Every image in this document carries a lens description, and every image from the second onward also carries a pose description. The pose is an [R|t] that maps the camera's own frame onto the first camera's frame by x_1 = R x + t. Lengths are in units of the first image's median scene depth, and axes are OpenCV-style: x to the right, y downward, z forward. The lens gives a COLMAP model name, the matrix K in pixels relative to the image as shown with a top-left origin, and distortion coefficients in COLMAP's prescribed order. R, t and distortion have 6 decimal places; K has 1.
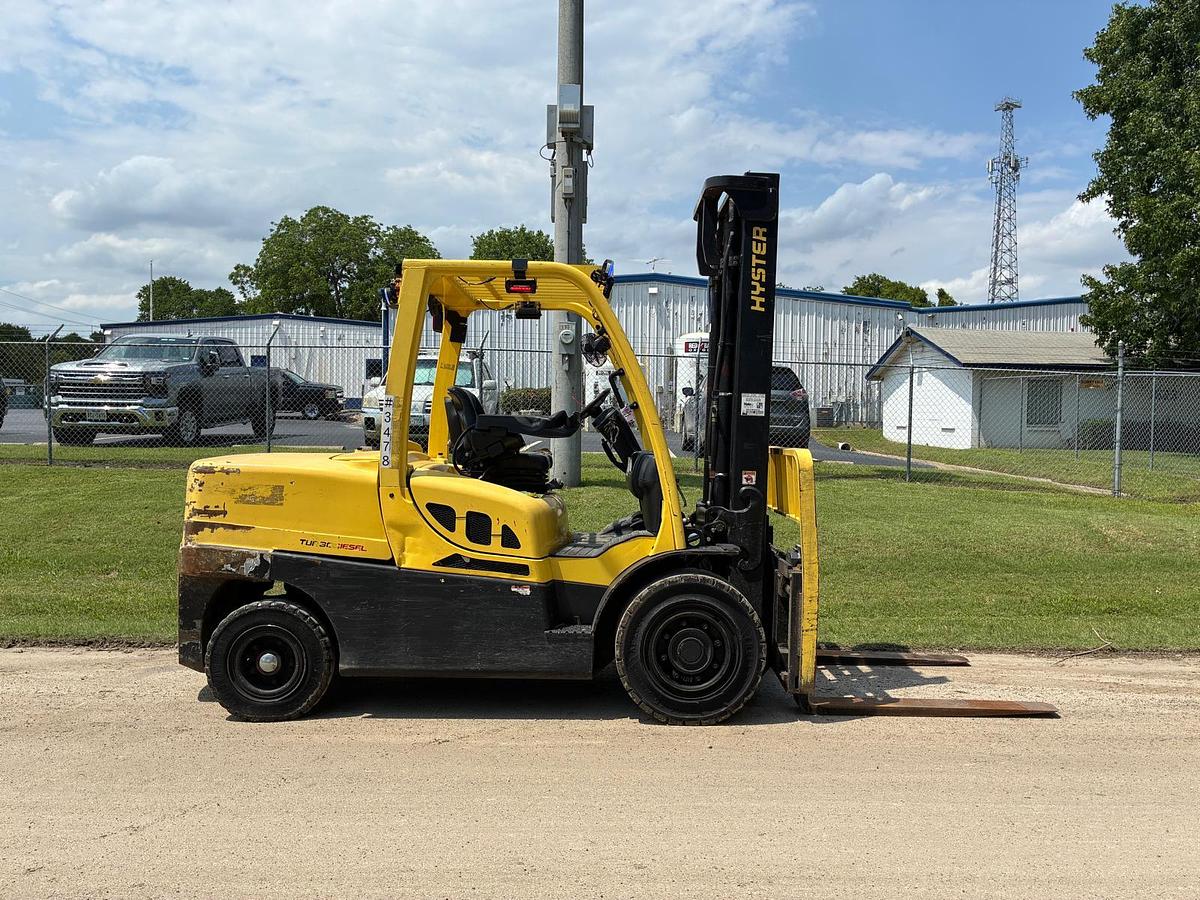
lens RADIAL K [[913.9, 0, 610.7], [0, 913.9, 445.9], [0, 0, 1]] dist [0.049193, -0.077186]
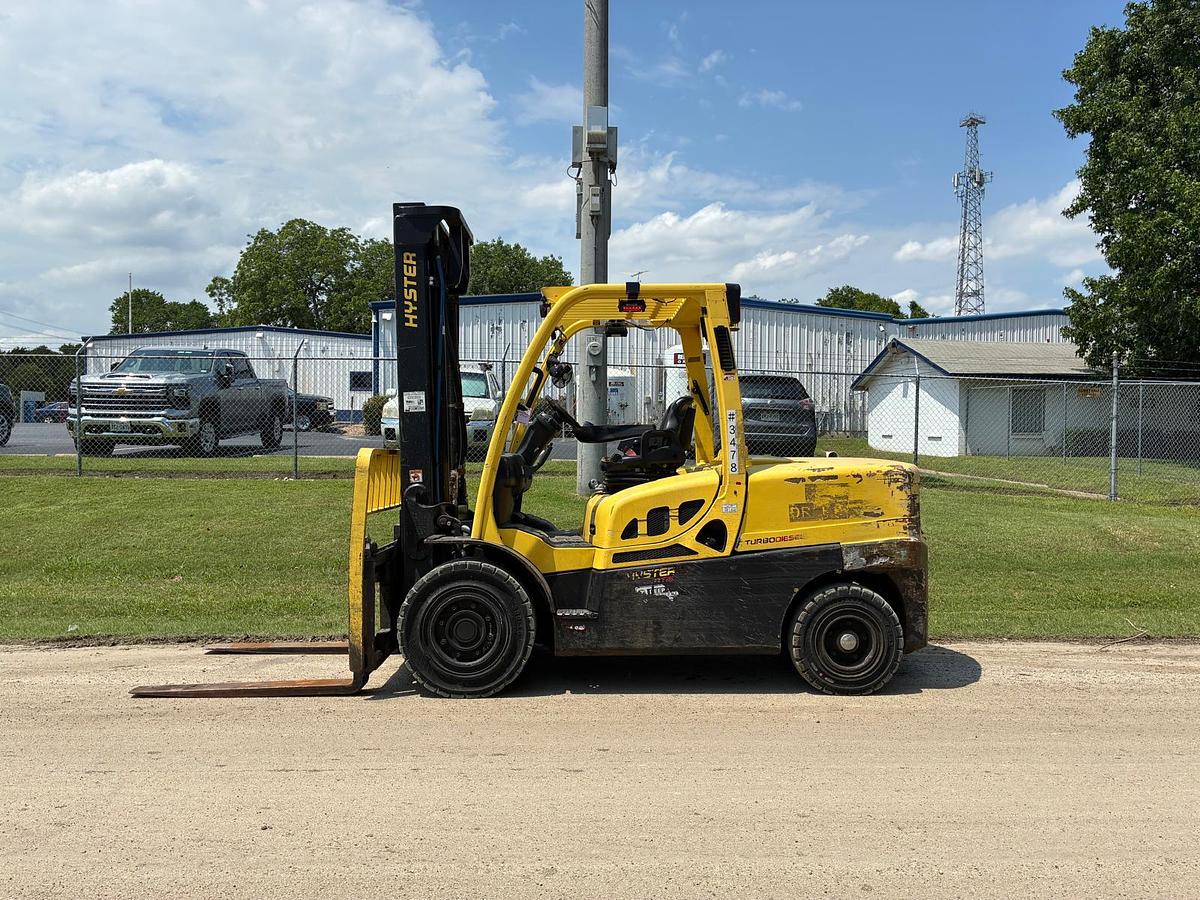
lens RADIAL K [[911.1, 0, 601.8], [0, 911.1, 449.4], [0, 0, 1]] dist [0.053541, -0.089443]
pose [[0.999674, -0.004827, 0.025062, -0.040982], [0.005038, 0.999952, -0.008390, 0.002452], [-0.025020, 0.008514, 0.999651, -0.020408]]
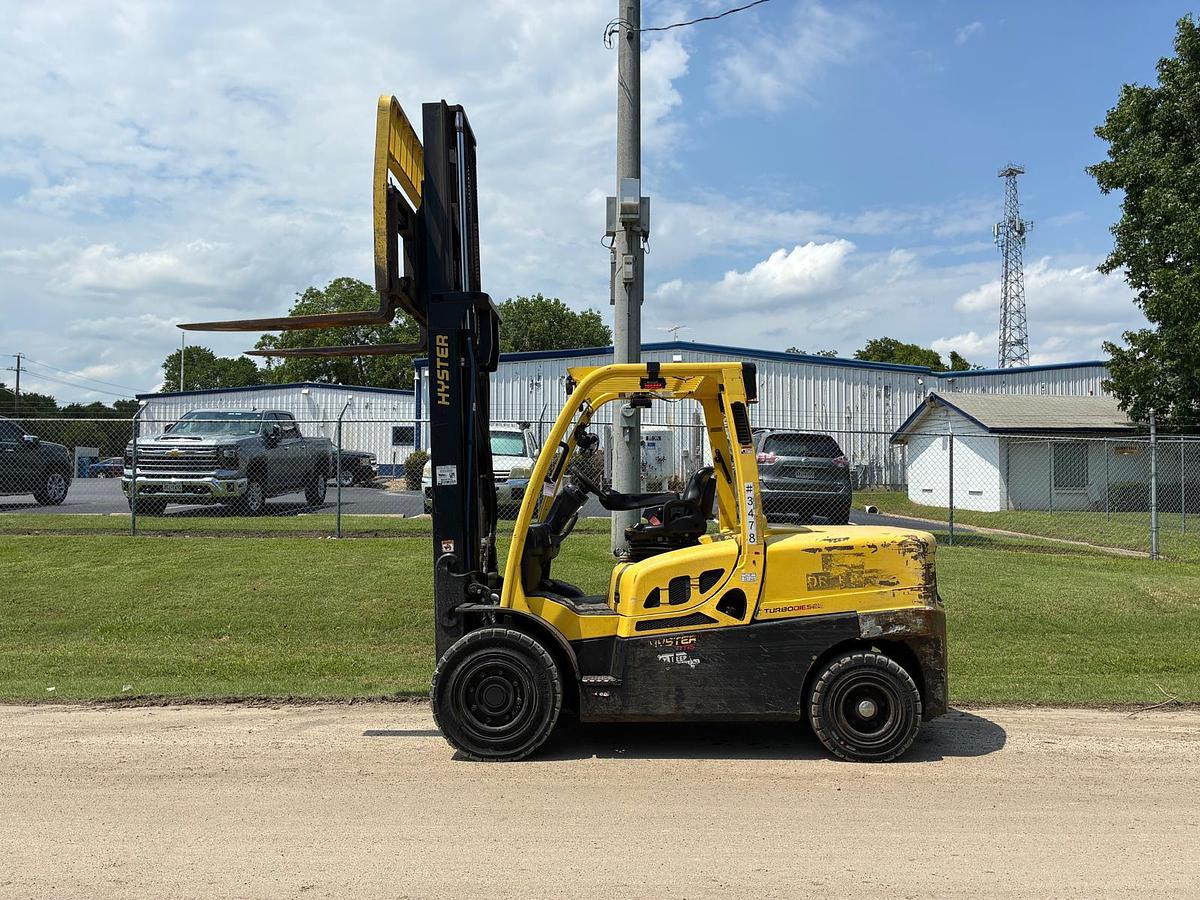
lens RADIAL K [[914.7, 0, 601.7], [0, 914.7, 443.4], [0, 0, 1]] dist [0.046175, -0.068971]
pose [[0.999789, -0.008195, -0.018829, -0.035935], [0.006848, 0.997487, -0.070523, -0.003927], [0.019360, 0.070379, 0.997332, -0.036790]]
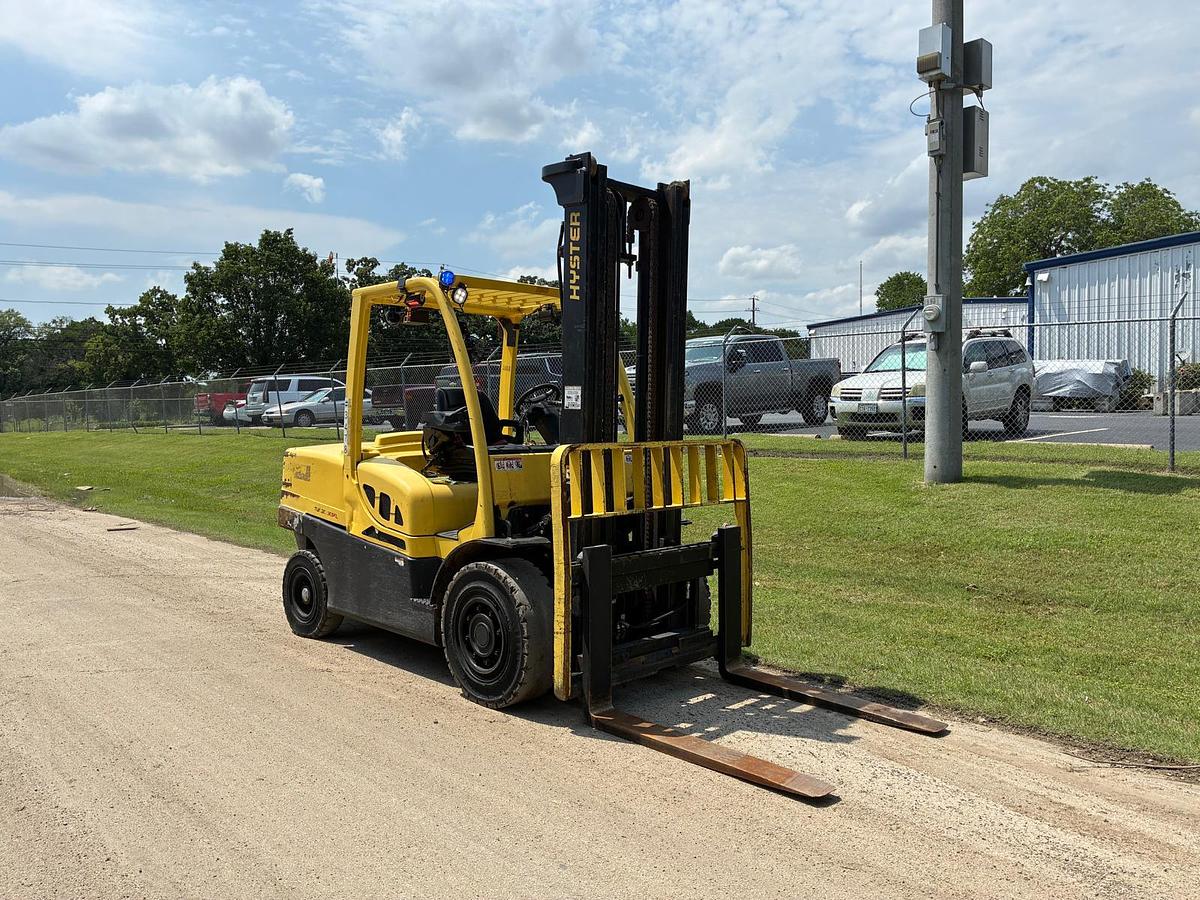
lens RADIAL K [[921.8, 0, 605.6], [0, 921.8, 457.4], [0, 0, 1]] dist [0.026857, -0.003855]
pose [[0.695092, 0.021448, -0.718600, 0.229489], [-0.002432, 0.999619, 0.027483, -0.002087], [0.718916, -0.017355, 0.694880, 0.091241]]
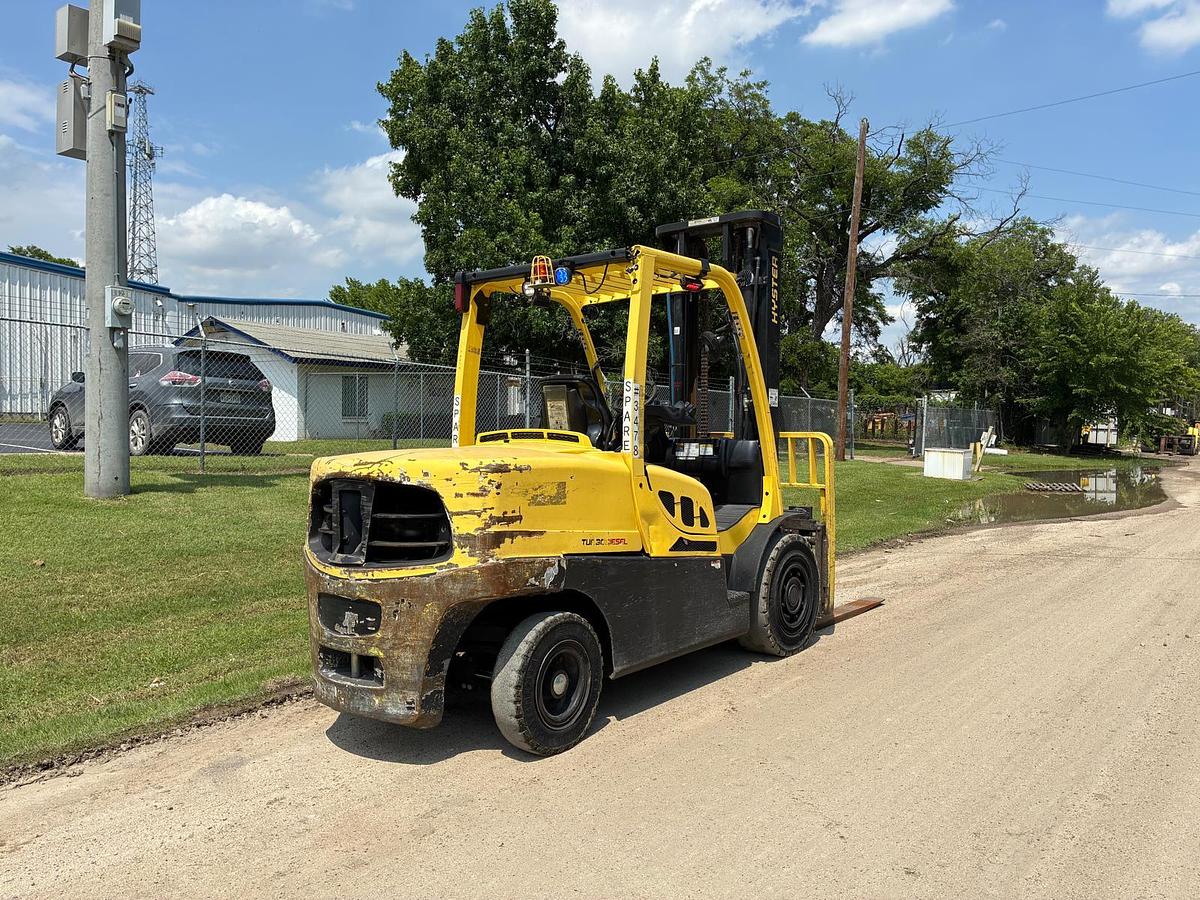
lens RADIAL K [[916.3, 0, 599.0], [0, 916.3, 453.2], [0, 0, 1]] dist [0.045814, -0.043970]
pose [[0.625171, -0.033481, 0.779770, -0.255483], [0.022158, 0.999438, 0.025148, -0.001543], [-0.780173, 0.001556, 0.625561, 0.103739]]
